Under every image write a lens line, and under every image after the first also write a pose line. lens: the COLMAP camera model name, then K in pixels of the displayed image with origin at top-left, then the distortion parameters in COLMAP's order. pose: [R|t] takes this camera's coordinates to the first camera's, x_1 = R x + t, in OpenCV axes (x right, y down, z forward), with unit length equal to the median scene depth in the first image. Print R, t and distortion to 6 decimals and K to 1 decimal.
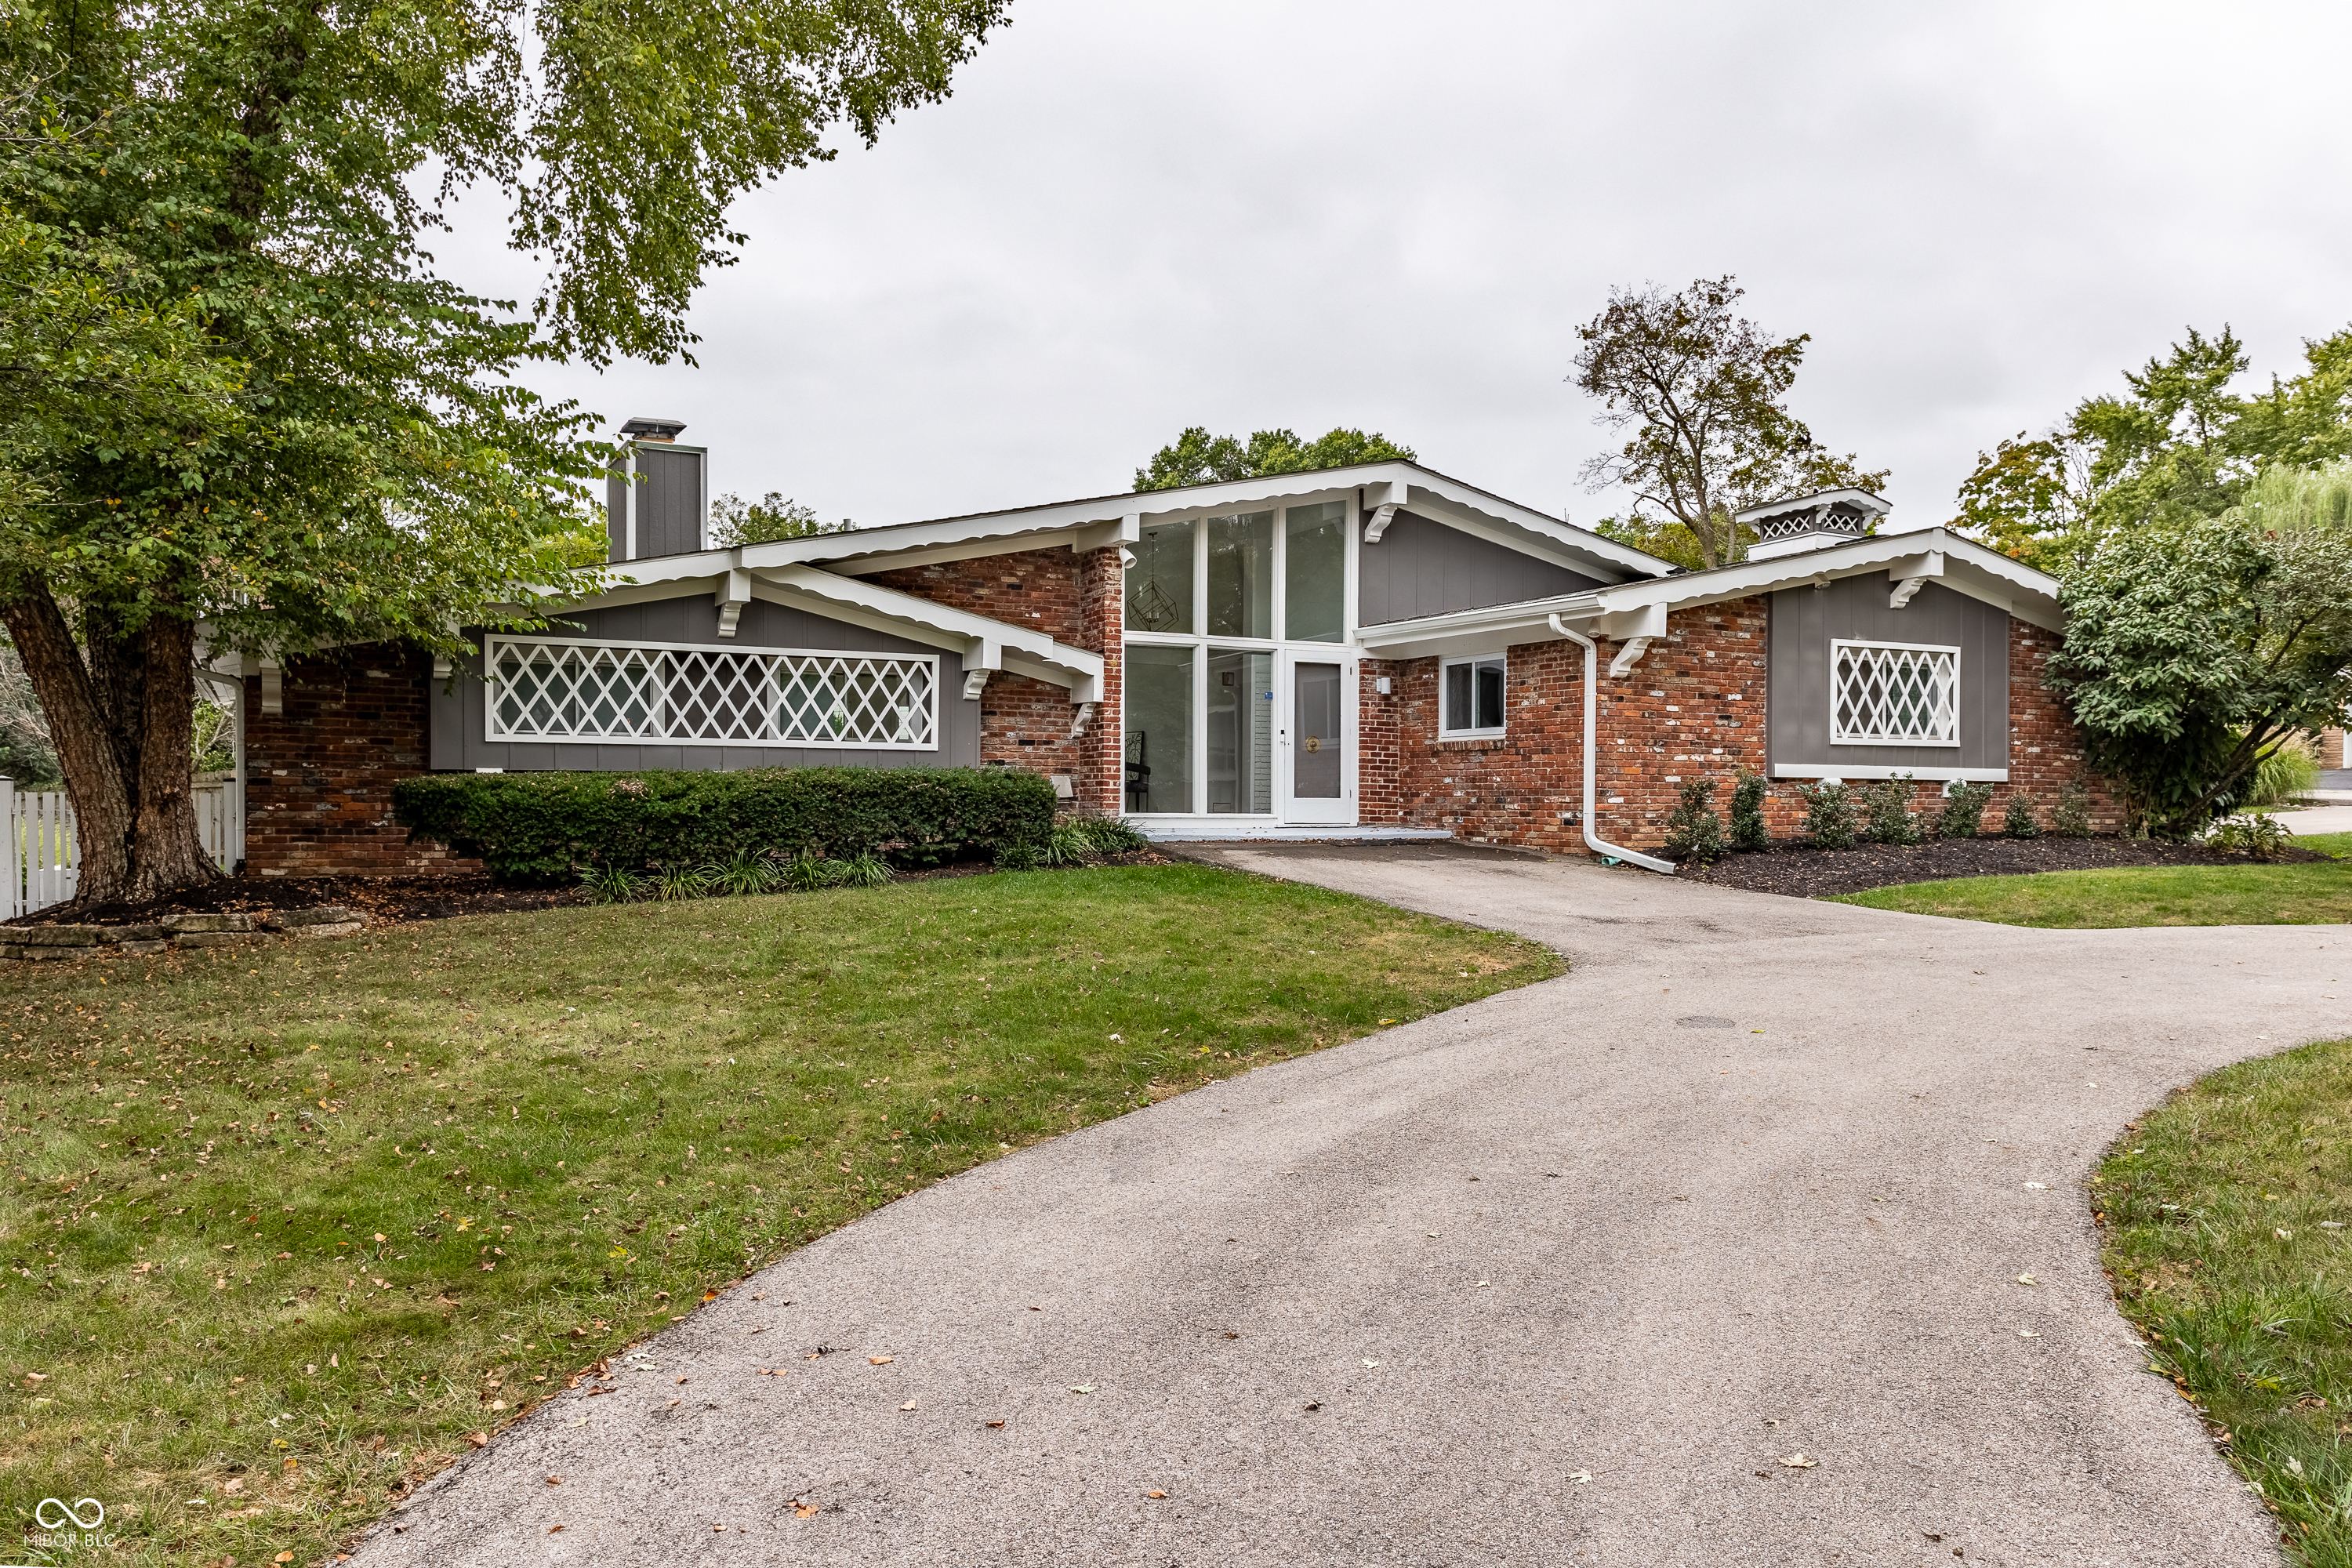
lens RADIAL K [[1672.4, 0, 1187.5], [0, 1672.4, 840.2], [0, 0, 1]] dist [-0.005613, 0.000107]
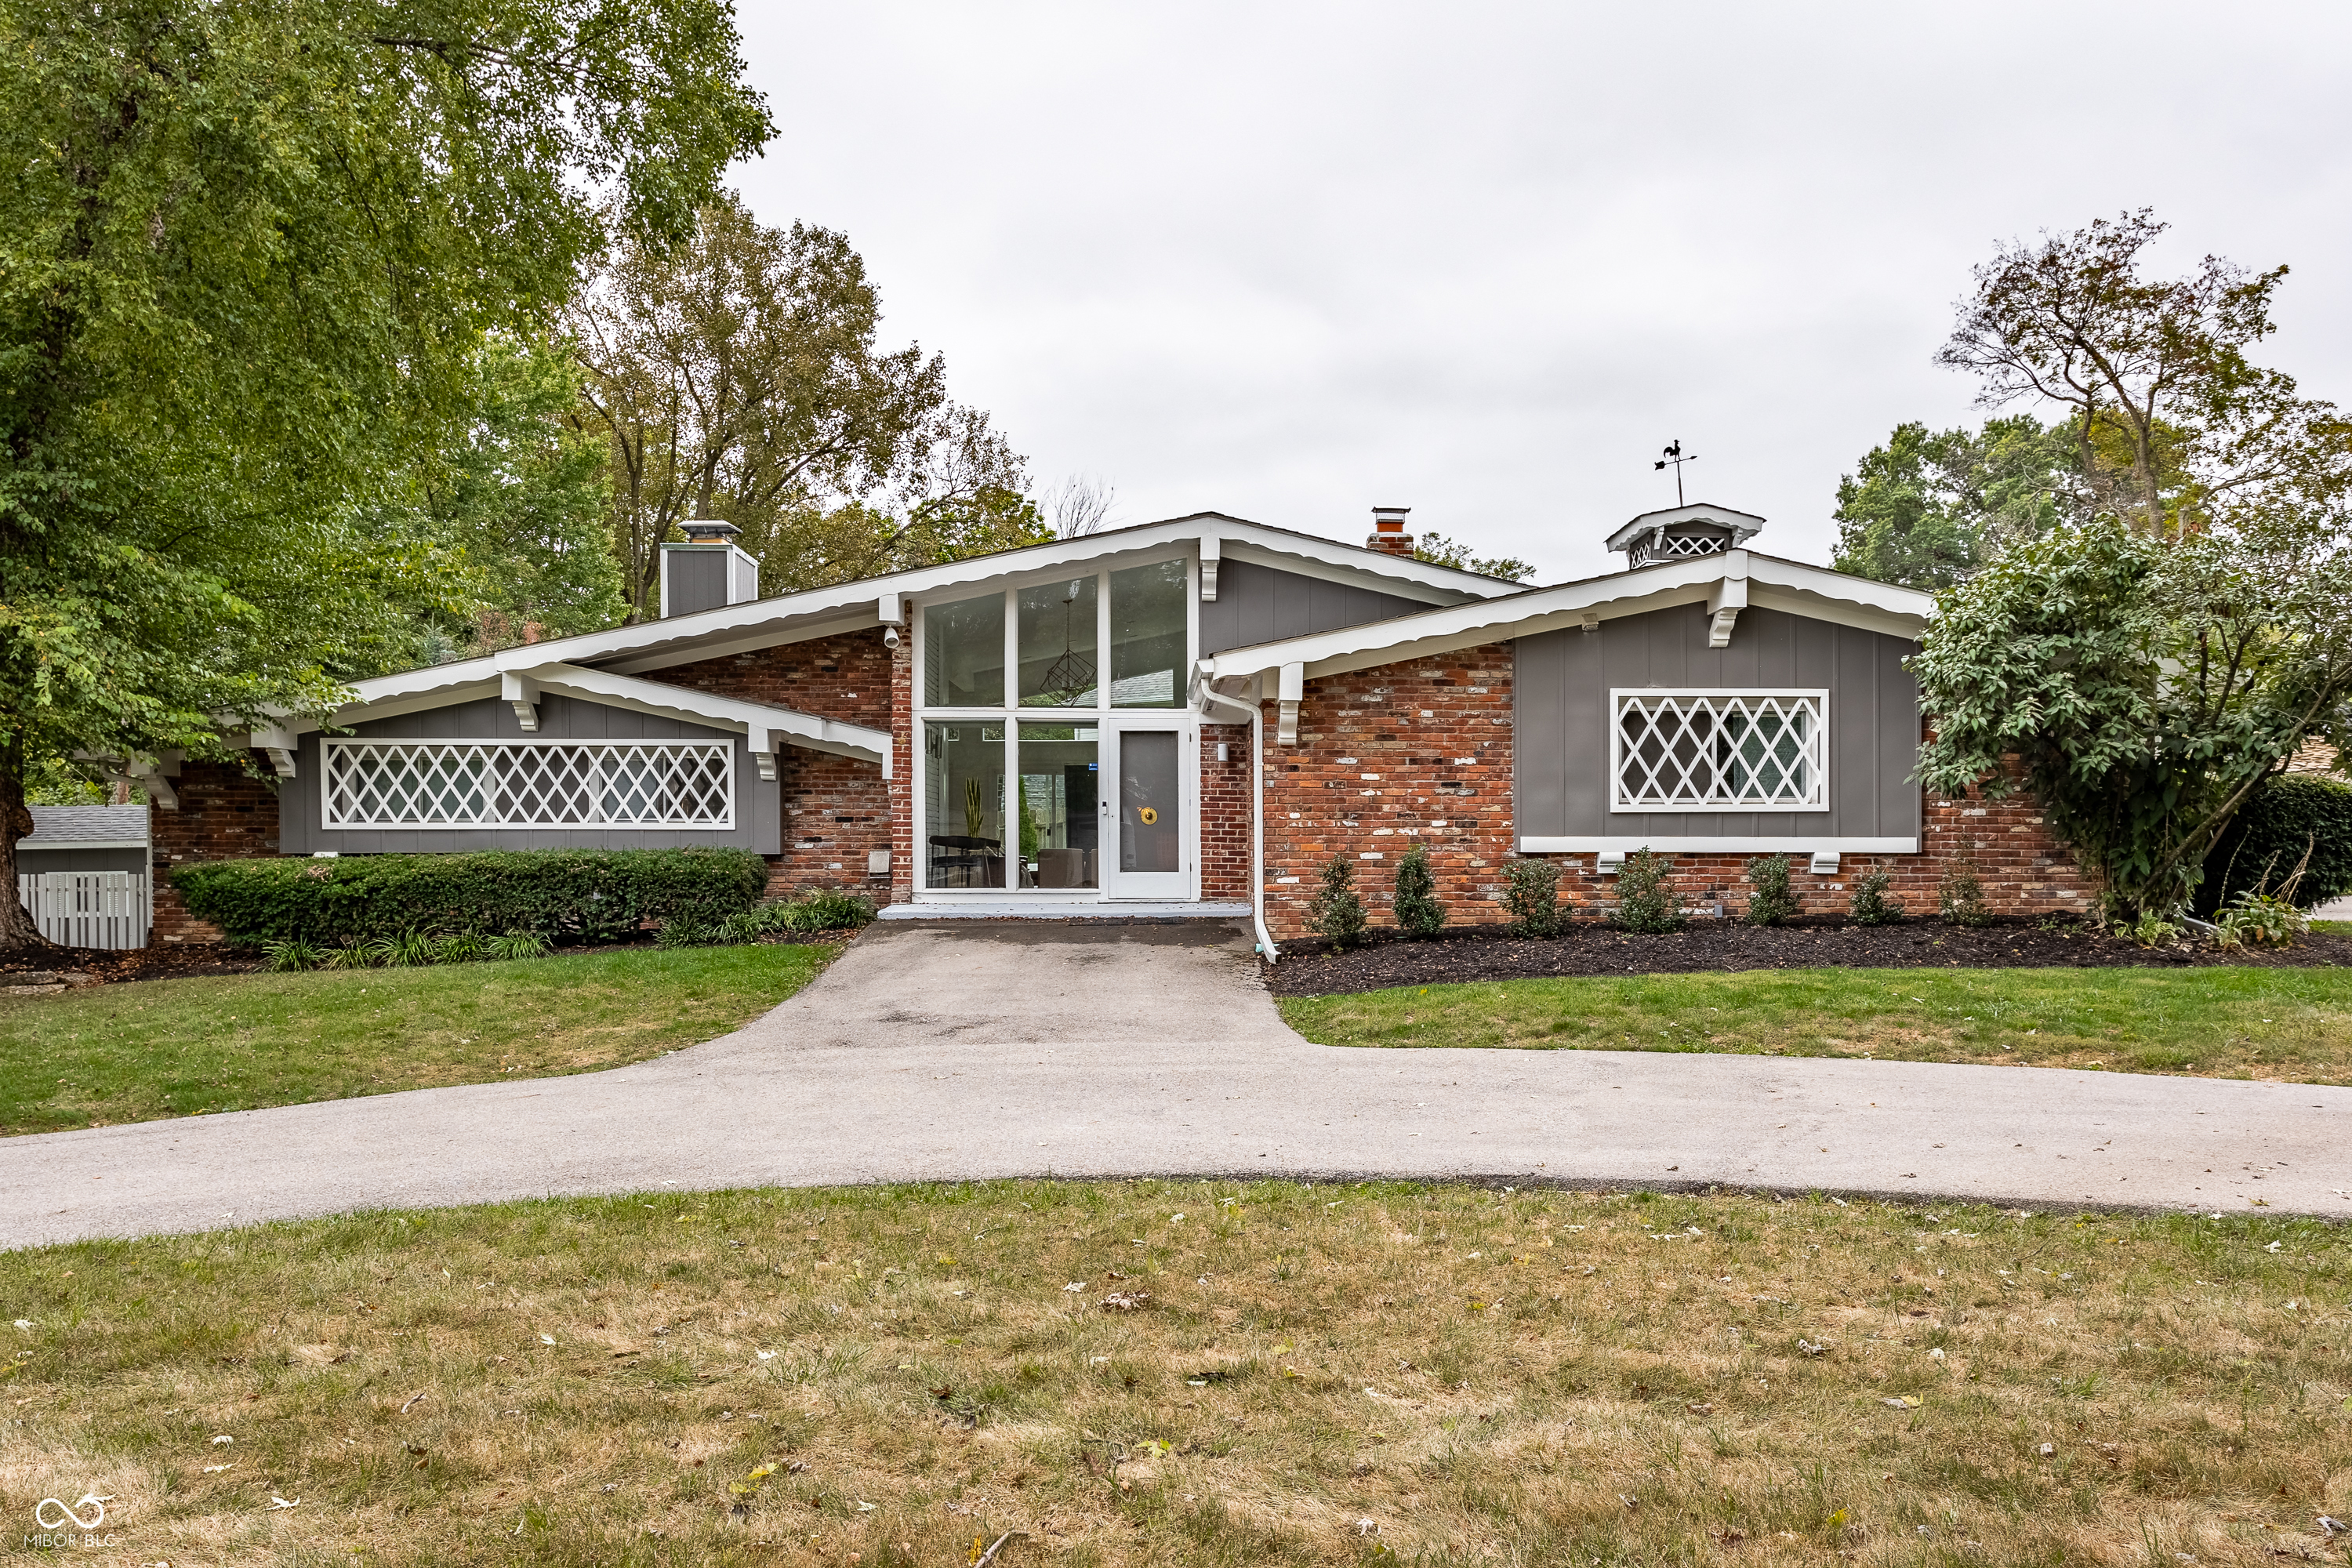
lens RADIAL K [[1767.7, 0, 1304.7], [0, 1767.7, 887.3], [0, 0, 1]] dist [-0.010014, 0.000559]
pose [[0.917790, 0.005695, -0.397025, 0.611483], [-0.004564, 0.999982, 0.003792, -0.022520], [0.397039, -0.001668, 0.917800, 0.116888]]
